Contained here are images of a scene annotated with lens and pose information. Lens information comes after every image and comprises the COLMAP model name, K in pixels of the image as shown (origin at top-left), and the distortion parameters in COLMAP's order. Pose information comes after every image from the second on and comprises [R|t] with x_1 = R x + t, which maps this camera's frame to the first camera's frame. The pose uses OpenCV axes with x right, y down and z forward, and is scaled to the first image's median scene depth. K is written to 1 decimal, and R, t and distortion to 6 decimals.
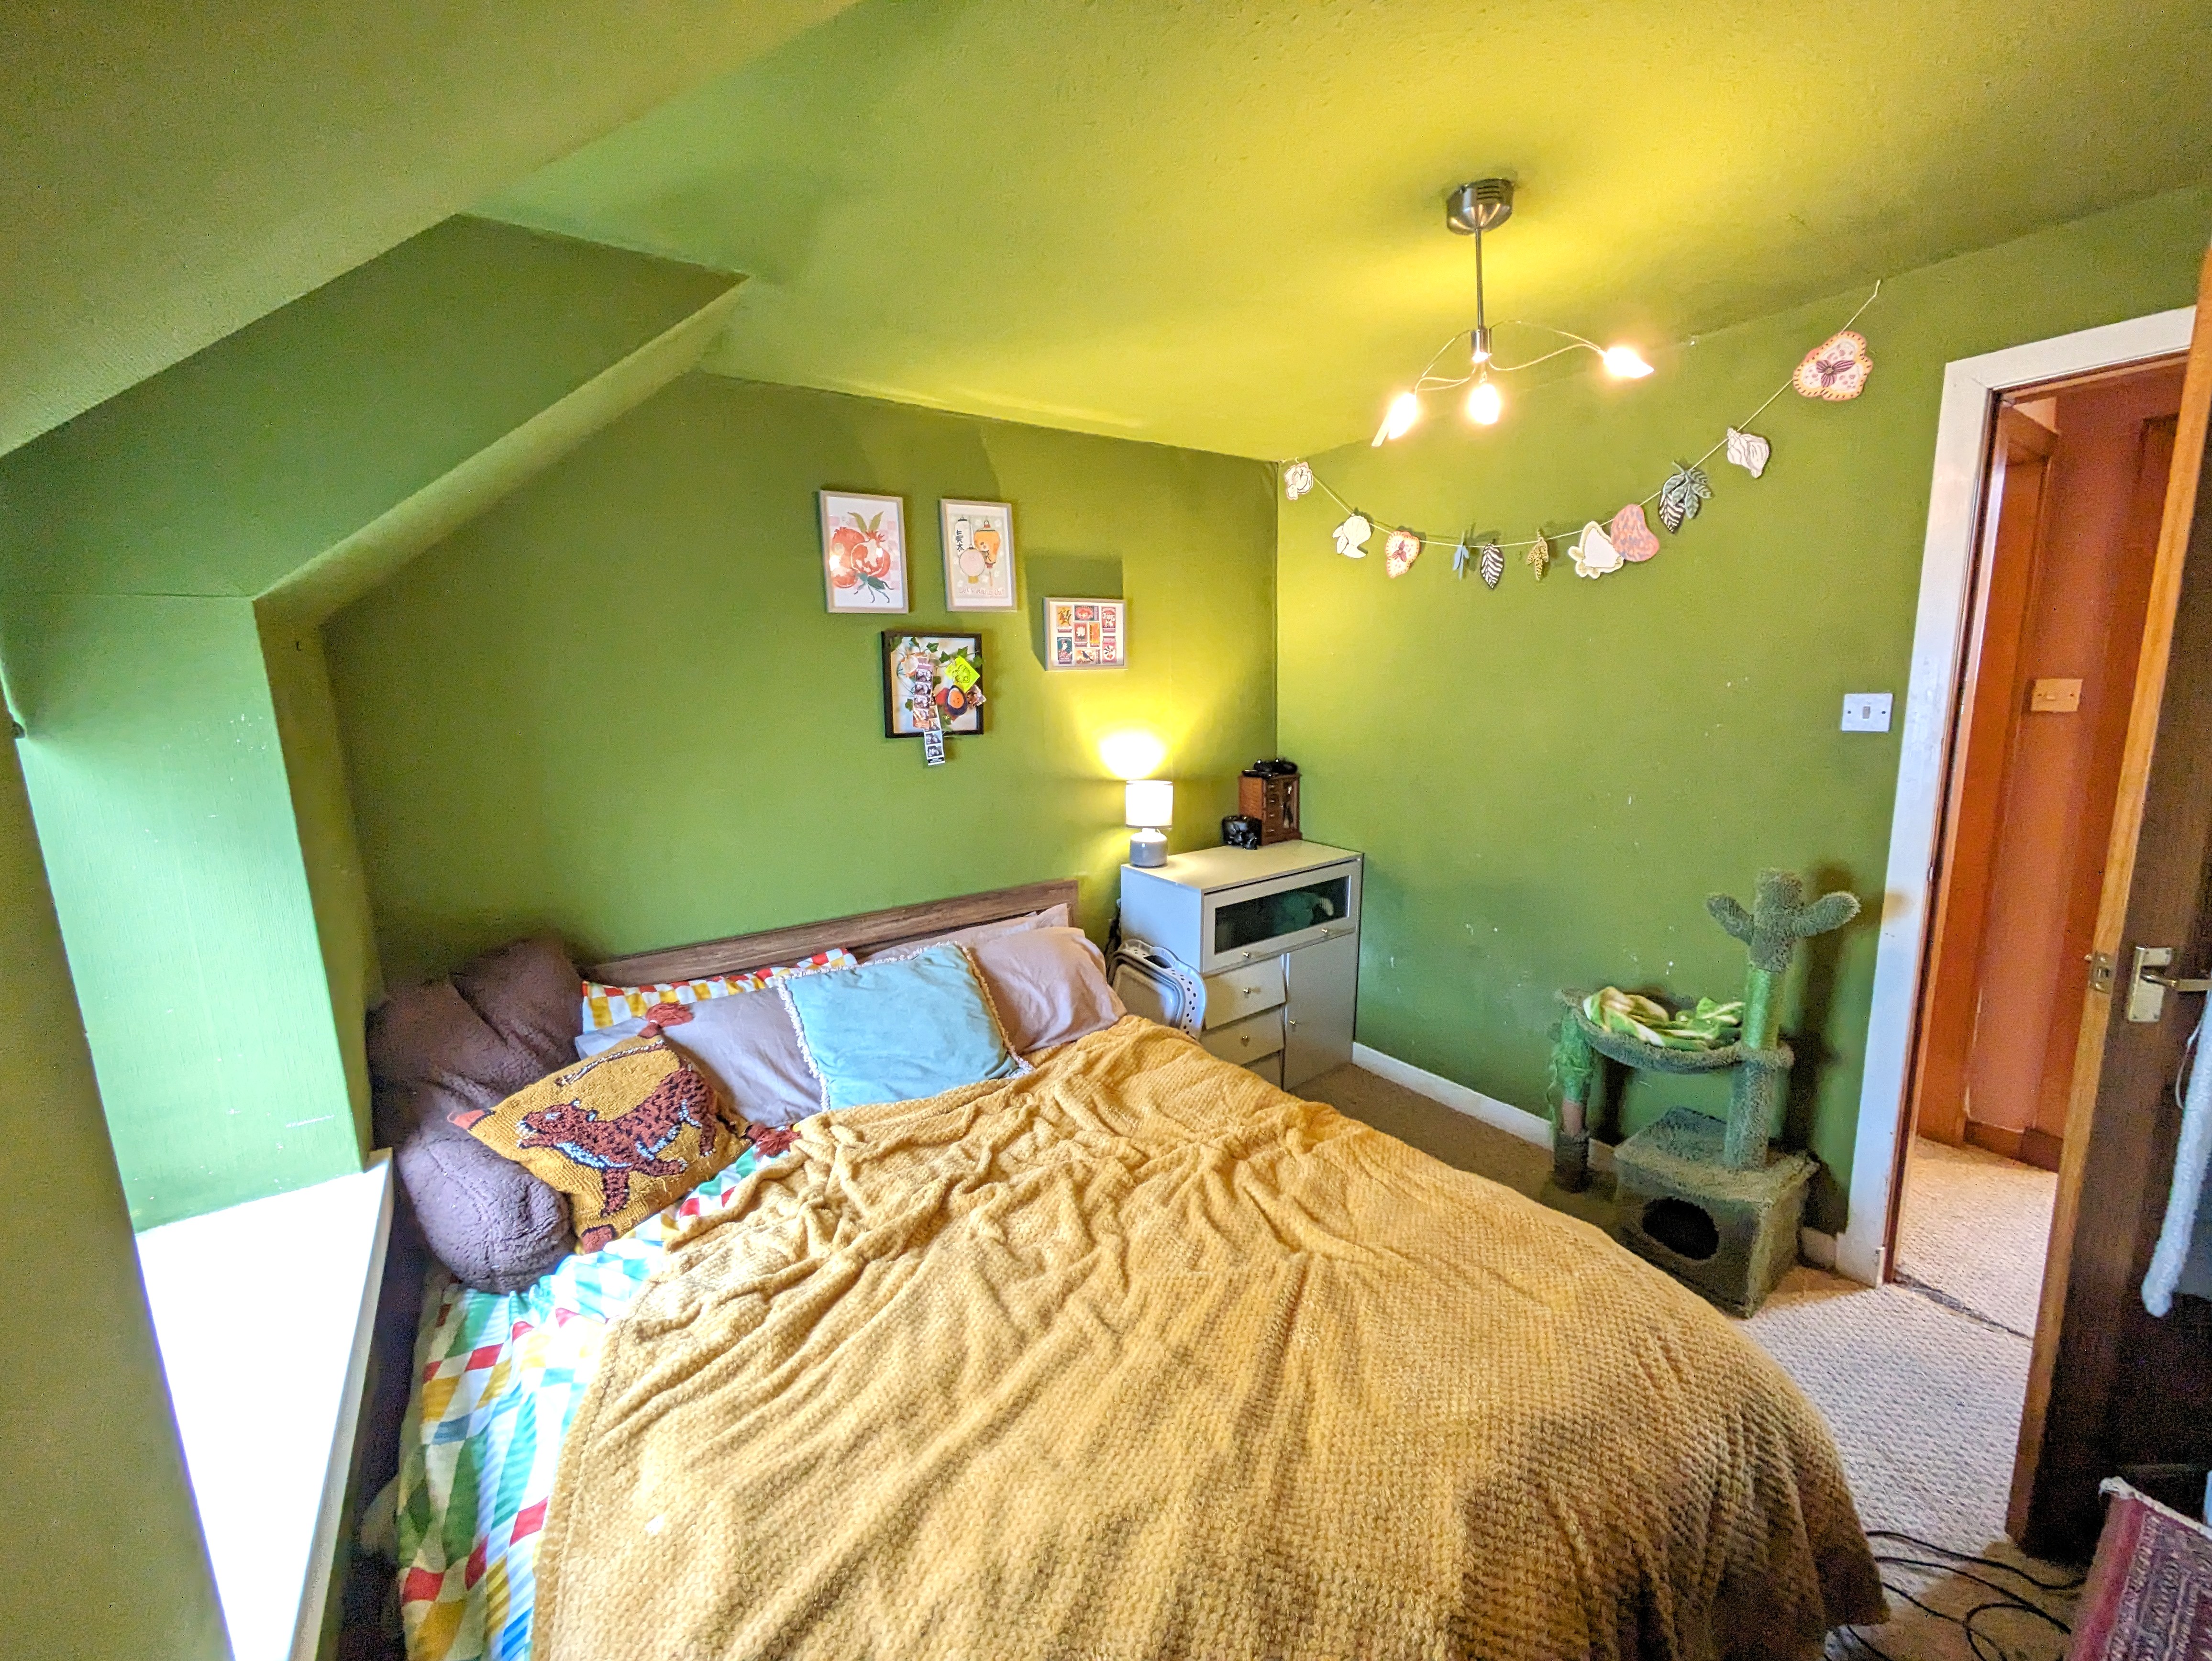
lens RADIAL K [[868.5, 0, 1110.1], [0, 868.5, 827.8], [0, 0, 1]] dist [0.003338, 0.000287]
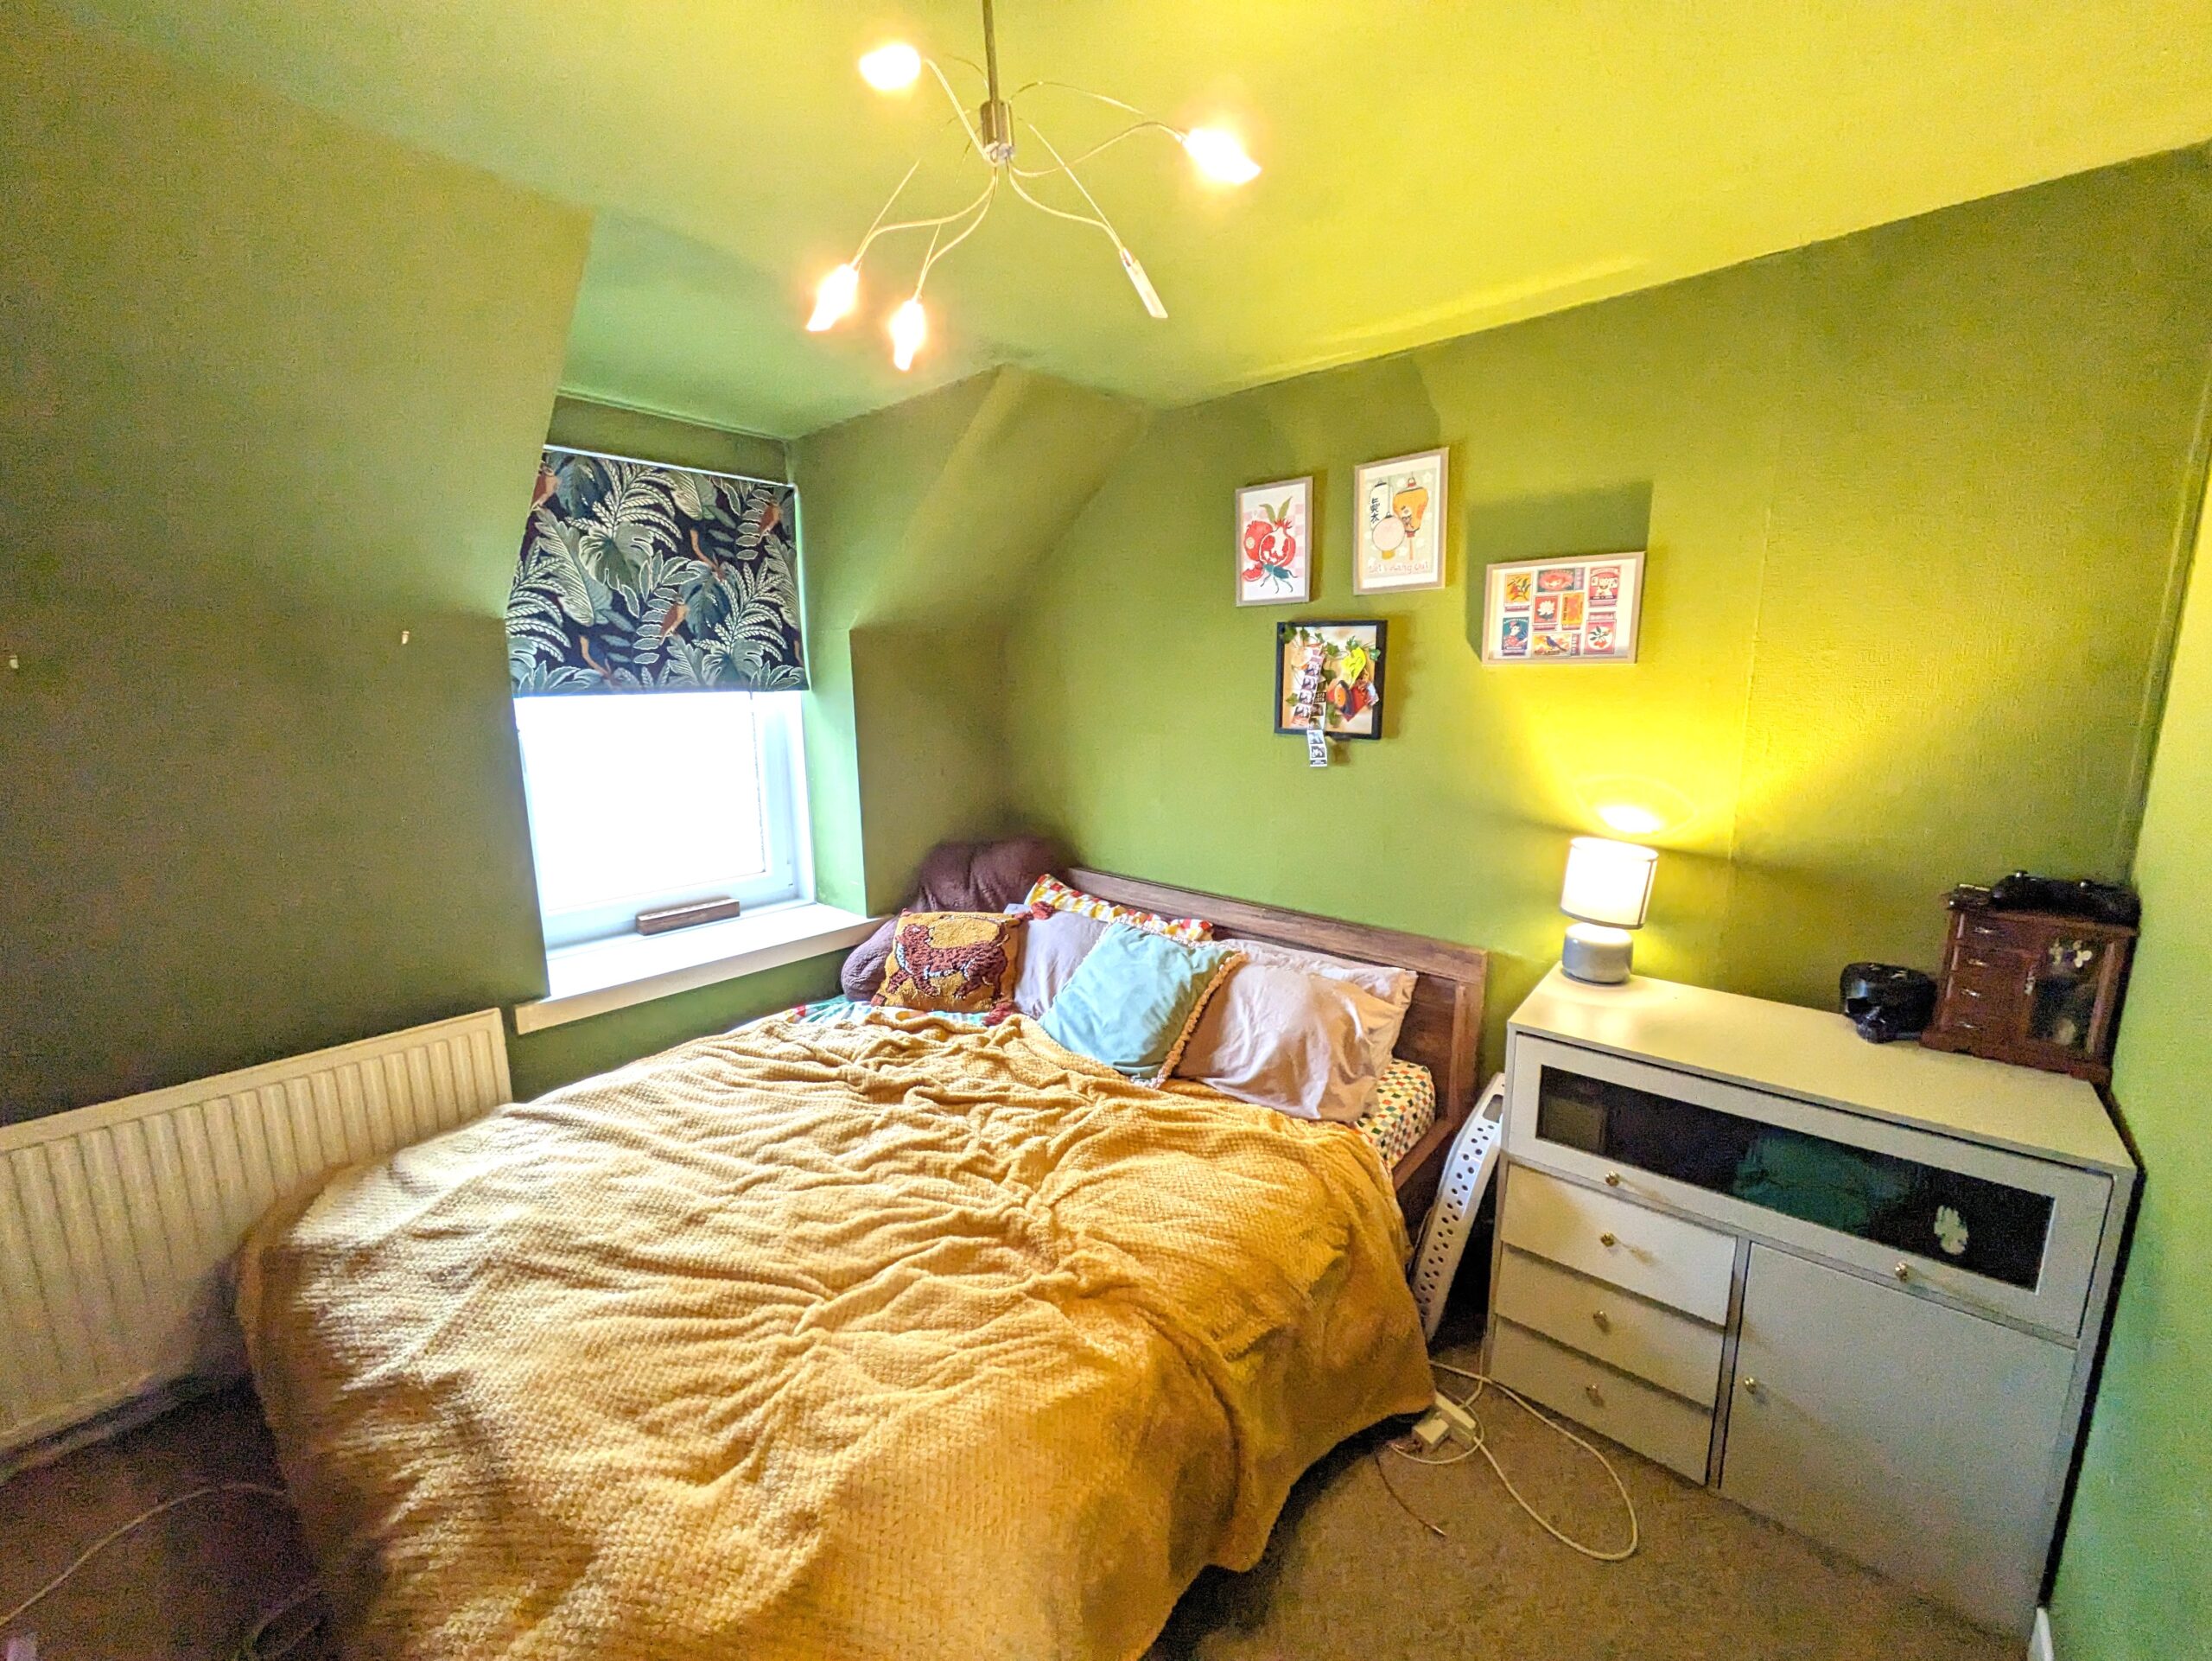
lens RADIAL K [[868.6, 0, 1110.1], [0, 868.6, 827.8], [0, 0, 1]] dist [0.003338, 0.000287]
pose [[0.229616, 0.202101, -0.952067, 0.645698], [-0.162493, 0.972434, 0.167235, -0.130889], [0.959621, 0.116304, 0.256127, 0.579302]]
